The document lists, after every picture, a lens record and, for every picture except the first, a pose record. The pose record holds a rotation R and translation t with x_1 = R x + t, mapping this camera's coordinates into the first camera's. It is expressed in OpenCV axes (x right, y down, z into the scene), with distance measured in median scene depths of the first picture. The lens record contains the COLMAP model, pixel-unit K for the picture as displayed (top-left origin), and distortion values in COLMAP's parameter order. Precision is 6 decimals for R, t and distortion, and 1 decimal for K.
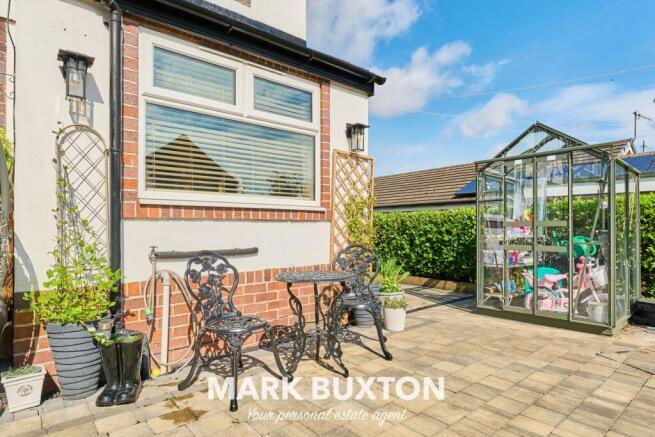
lens RADIAL K [[367.7, 0, 326.1], [0, 367.7, 227.3], [0, 0, 1]] dist [-0.000745, -0.000512]
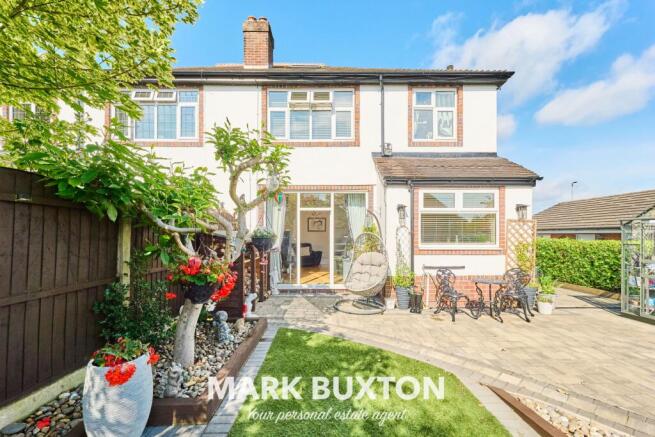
lens RADIAL K [[262.5, 0, 327.8], [0, 262.5, 234.7], [0, 0, 1]] dist [-0.000546, -0.000021]
pose [[0.766362, 0.002441, -0.642405, 0.259800], [-0.000529, 0.999995, 0.003168, -0.176062], [0.642409, -0.002088, 0.766359, -1.005657]]
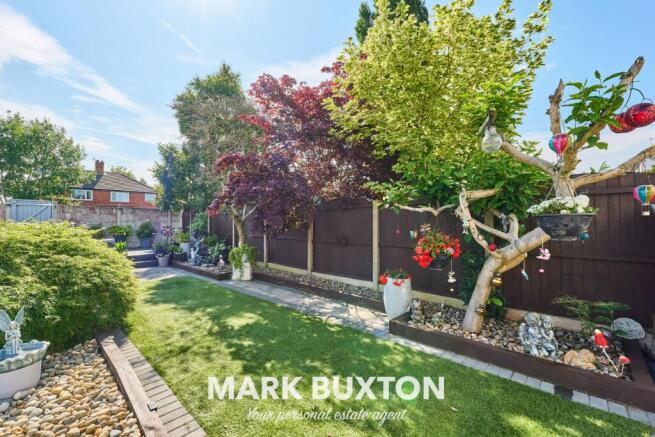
lens RADIAL K [[278.2, 0, 327.5], [0, 278.2, 218.5], [0, 0, 1]] dist [-0.000262, 0.000031]
pose [[-0.993428, 0.001997, -0.114438, -0.051818], [0.004655, 0.999725, -0.022965, -0.133699], [0.114361, -0.023346, -0.993165, 0.552315]]
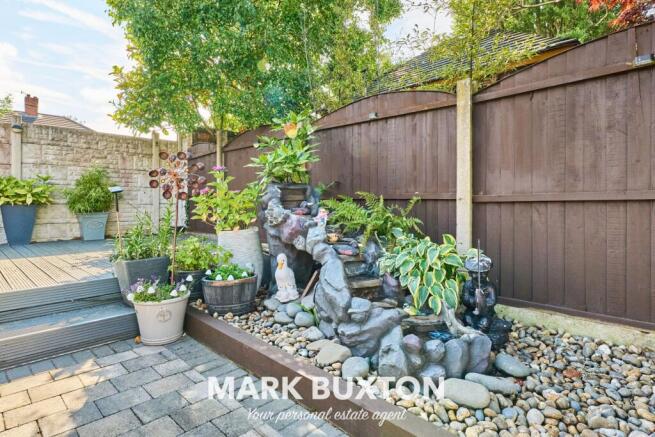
lens RADIAL K [[364.6, 0, 326.7], [0, 364.6, 203.5], [0, 0, 1]] dist [0.000507, 0.000256]
pose [[-0.996829, 0.003013, -0.079519, 1.129564], [0.002657, 0.999986, 0.004572, -0.005850], [0.079532, 0.004346, -0.996823, -1.940403]]
